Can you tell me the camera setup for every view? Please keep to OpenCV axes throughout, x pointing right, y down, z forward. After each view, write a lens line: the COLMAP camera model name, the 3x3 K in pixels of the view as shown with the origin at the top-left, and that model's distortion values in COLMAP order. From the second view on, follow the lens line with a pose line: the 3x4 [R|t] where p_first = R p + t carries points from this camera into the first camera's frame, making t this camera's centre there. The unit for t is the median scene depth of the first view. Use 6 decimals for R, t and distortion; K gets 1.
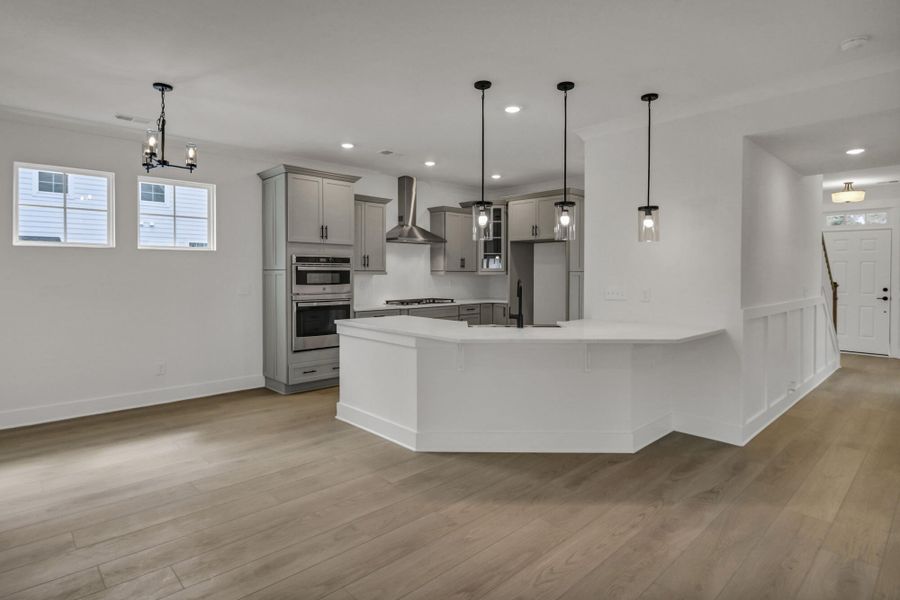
lens RADIAL K [[479.9, 0, 452.4], [0, 479.9, 278.9], [0, 0, 1]] dist [0.000917, -0.000329]
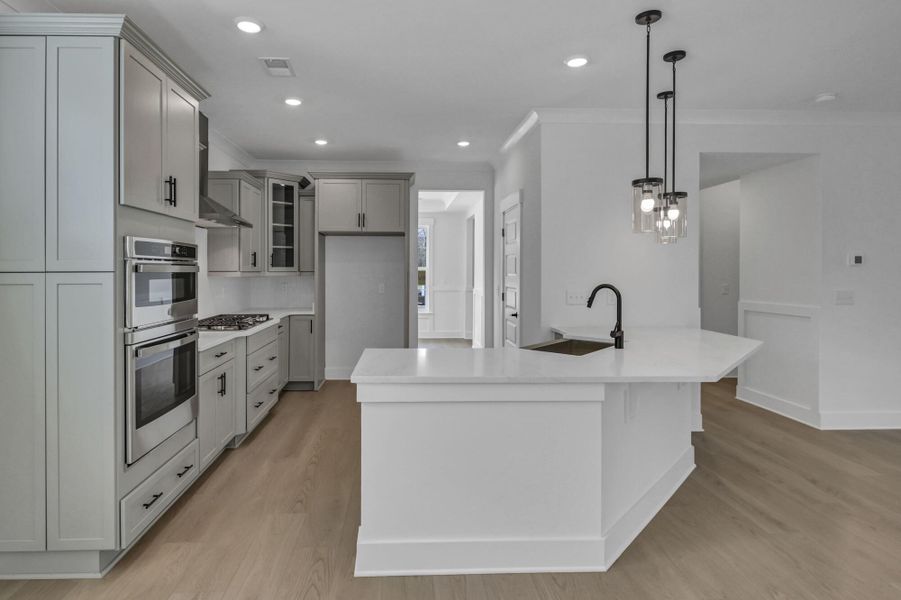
lens RADIAL K [[489.2, 0, 410.5], [0, 489.2, 272.7], [0, 0, 1]] dist [-0.000791, -0.000417]
pose [[0.667102, -0.003793, 0.744957, -0.452849], [0.008604, 0.999960, -0.002613, -0.014074], [-0.744917, 0.008153, 0.667107, 0.489712]]
